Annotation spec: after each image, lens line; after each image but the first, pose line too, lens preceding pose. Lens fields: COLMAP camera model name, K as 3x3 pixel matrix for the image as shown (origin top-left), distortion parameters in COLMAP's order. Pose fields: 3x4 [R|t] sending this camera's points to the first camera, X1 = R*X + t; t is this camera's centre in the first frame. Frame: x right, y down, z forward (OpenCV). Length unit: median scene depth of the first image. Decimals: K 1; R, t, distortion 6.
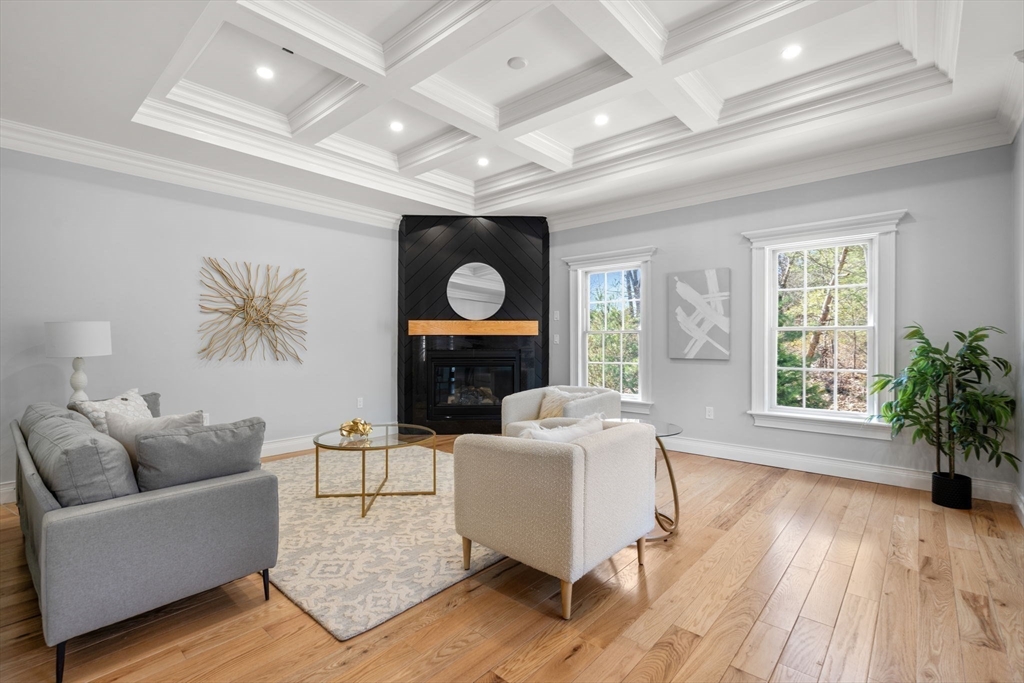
lens RADIAL K [[463.3, 0, 510.3], [0, 463.3, 346.7], [0, 0, 1]] dist [-0.000158, -0.000018]
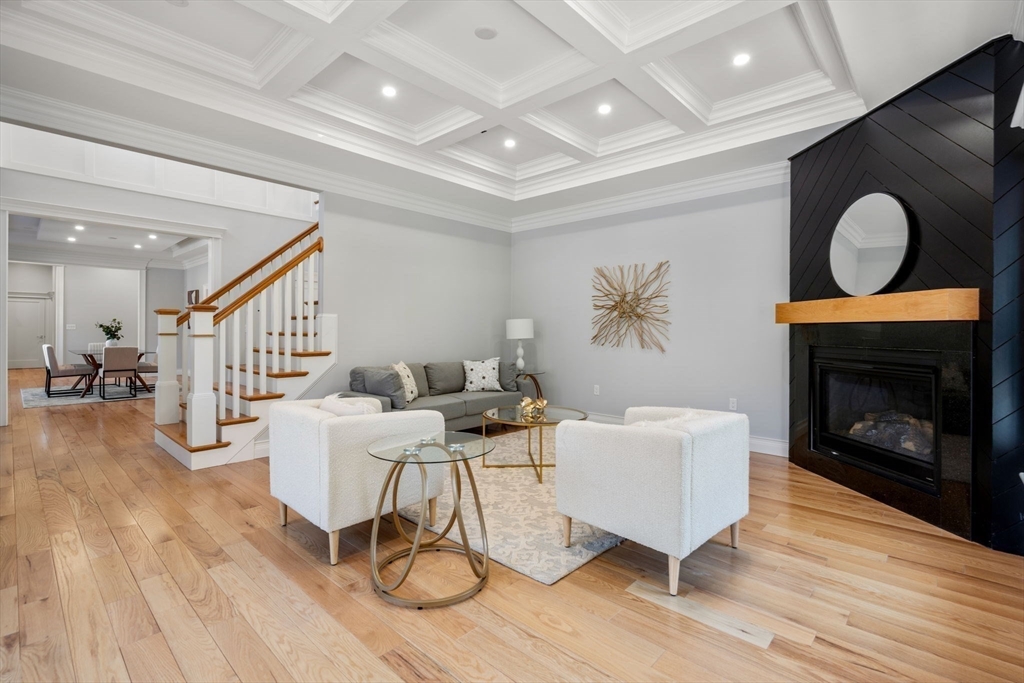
lens RADIAL K [[470.5, 0, 512.0], [0, 470.5, 341.5], [0, 0, 1]] dist [-0.000514, 0.000401]
pose [[-0.022122, 0.028197, -0.999358, 0.678325], [-0.016274, 0.999460, 0.028560, -0.014625], [0.999623, 0.016895, -0.021651, 0.759247]]
